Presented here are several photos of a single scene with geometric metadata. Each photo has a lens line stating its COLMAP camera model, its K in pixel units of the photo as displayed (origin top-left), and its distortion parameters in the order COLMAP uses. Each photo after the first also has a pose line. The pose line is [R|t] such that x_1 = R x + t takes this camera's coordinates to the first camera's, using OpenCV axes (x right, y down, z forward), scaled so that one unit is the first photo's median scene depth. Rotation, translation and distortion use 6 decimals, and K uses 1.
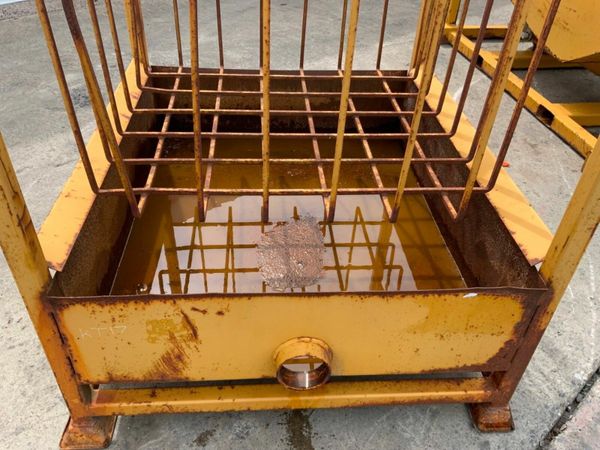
lens RADIAL K [[505.2, 0, 299.0], [0, 505.2, 229.7], [0, 0, 1]] dist [0.067574, -0.126003]
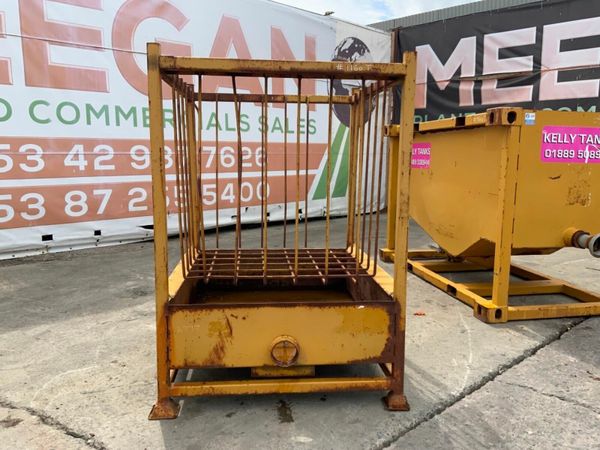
lens RADIAL K [[505.2, 0, 305.1], [0, 505.2, 227.1], [0, 0, 1]] dist [0.067574, -0.126003]
pose [[0.999118, -0.033563, 0.025220, 0.052367], [0.041639, 0.868902, -0.493230, 0.788684], [-0.005359, 0.493845, 0.869533, -0.915543]]
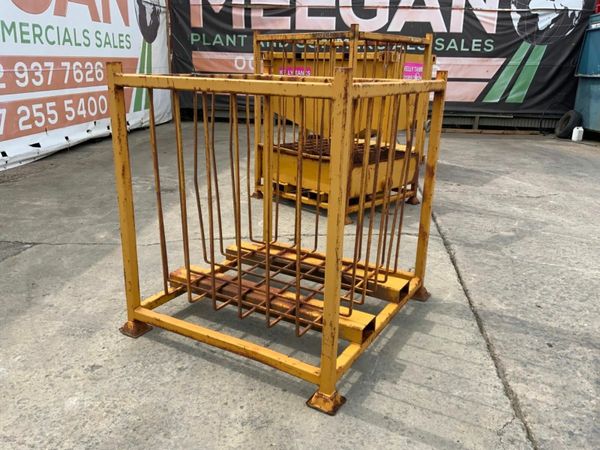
lens RADIAL K [[505.2, 0, 304.0], [0, 505.2, 231.6], [0, 0, 1]] dist [0.067574, -0.126003]
pose [[0.753056, -0.221151, 0.619677, -2.969852], [0.406178, 0.897188, -0.173414, 1.011440], [-0.517616, 0.382290, 0.765459, -1.555625]]
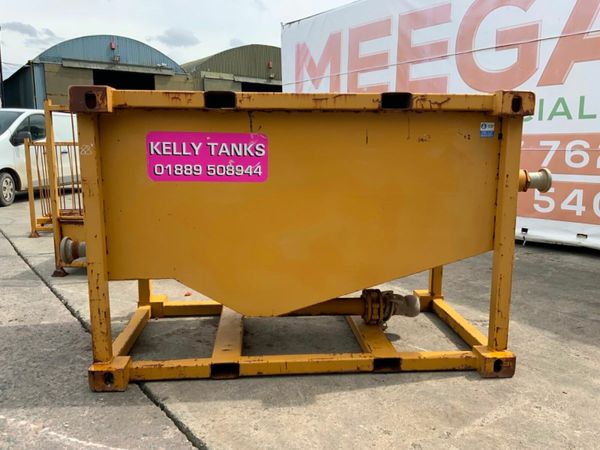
lens RADIAL K [[505.2, 0, 293.6], [0, 505.2, 229.6], [0, 0, 1]] dist [0.067574, -0.126003]
pose [[-0.123010, 0.145573, -0.981671, 4.249133], [-0.599149, 0.777669, 0.190399, -1.813831], [0.791131, 0.611588, -0.008441, 2.415590]]
